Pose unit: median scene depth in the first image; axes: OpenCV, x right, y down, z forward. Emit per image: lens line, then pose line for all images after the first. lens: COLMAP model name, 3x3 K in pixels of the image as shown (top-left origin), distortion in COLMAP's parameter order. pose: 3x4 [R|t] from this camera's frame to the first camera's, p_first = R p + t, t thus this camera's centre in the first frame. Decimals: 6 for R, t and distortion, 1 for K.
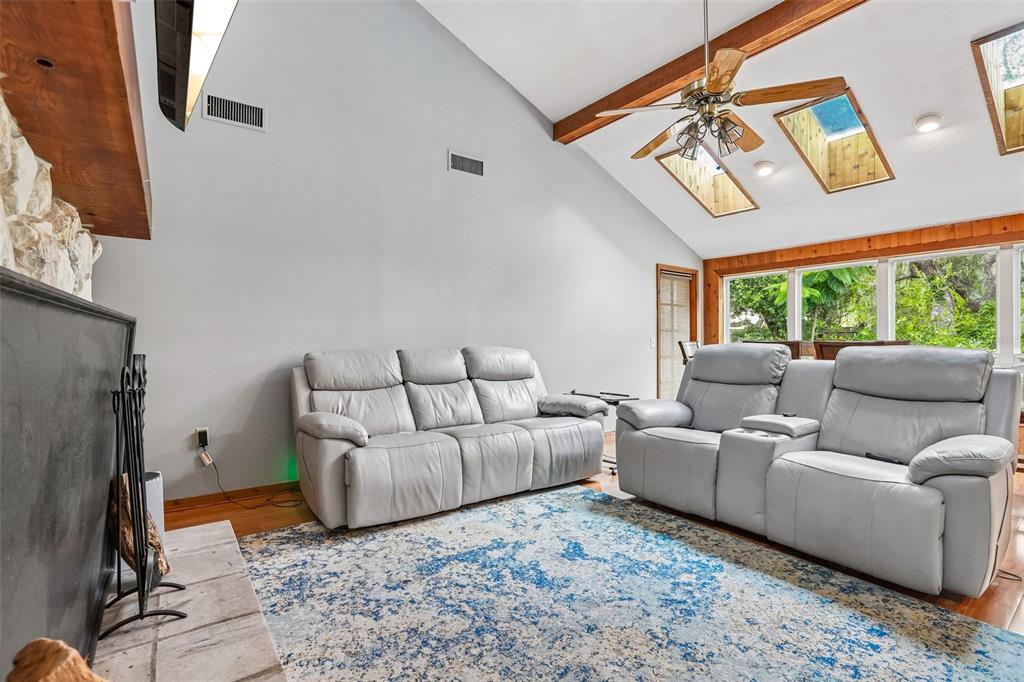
lens RADIAL K [[476.1, 0, 511.2], [0, 476.1, 339.4], [0, 0, 1]] dist [-0.044243, 0.014627]
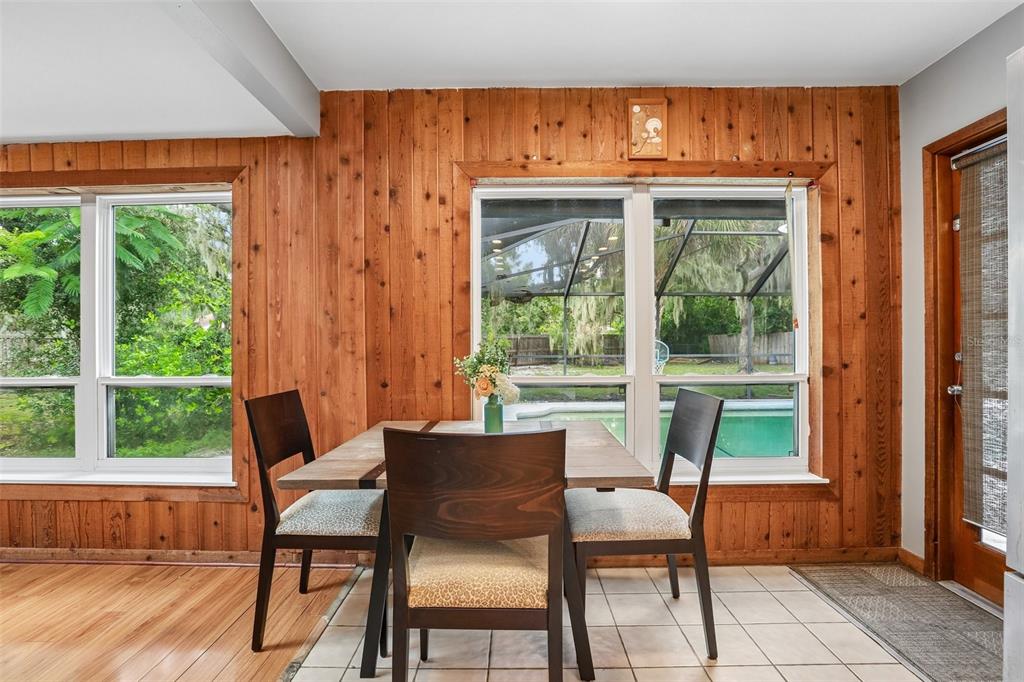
lens RADIAL K [[476.1, 0, 509.7], [0, 476.1, 339.6], [0, 0, 1]] dist [-0.044243, 0.014627]
pose [[0.602566, -0.004694, 0.798055, 1.411395], [0.004529, 0.999987, 0.002463, -0.025377], [-0.798056, 0.002130, 0.602579, 0.307105]]
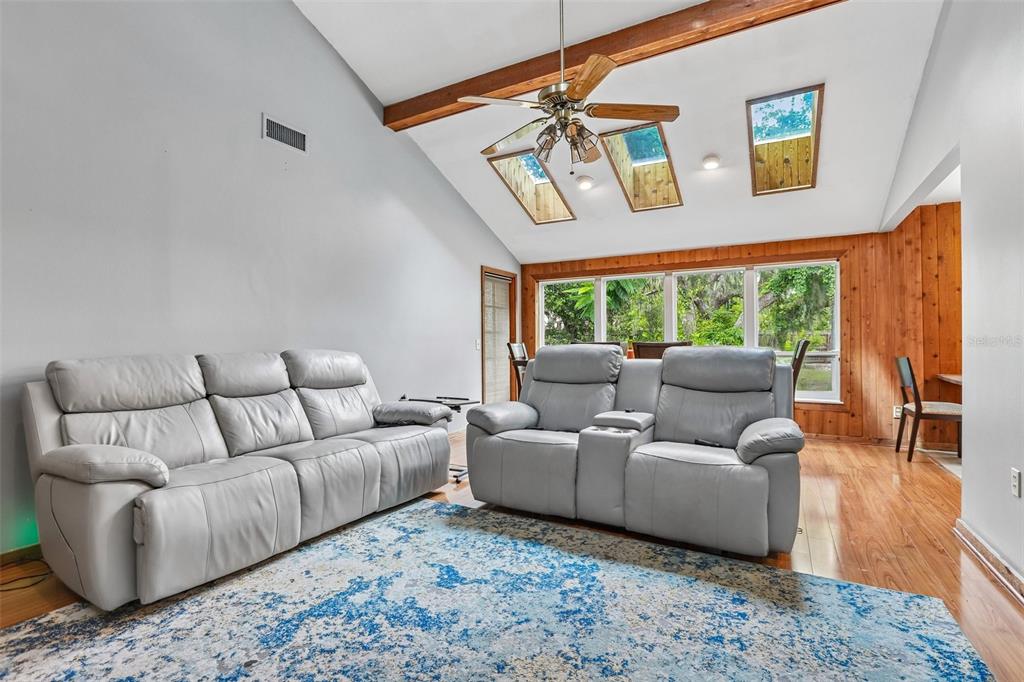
lens RADIAL K [[476.1, 0, 509.0], [0, 476.1, 340.7], [0, 0, 1]] dist [-0.044243, 0.014627]
pose [[0.914034, -0.001953, 0.405632, -0.106519], [0.002350, 0.999997, -0.000480, 0.000586], [-0.405630, 0.001392, 0.914036, 0.114354]]
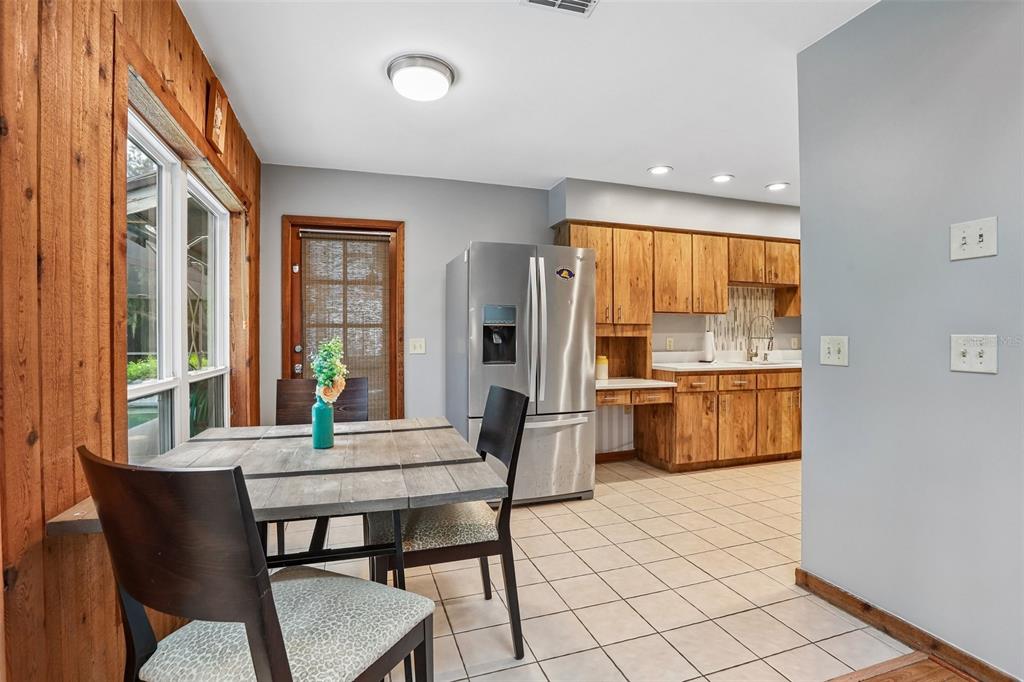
lens RADIAL K [[476.1, 0, 513.1], [0, 476.1, 340.4], [0, 0, 1]] dist [-0.044243, 0.014627]
pose [[-0.950815, 0.001079, 0.309758, 1.504891], [0.000440, 0.999998, -0.002133, -0.011566], [-0.309760, -0.001892, -0.950813, 1.233819]]
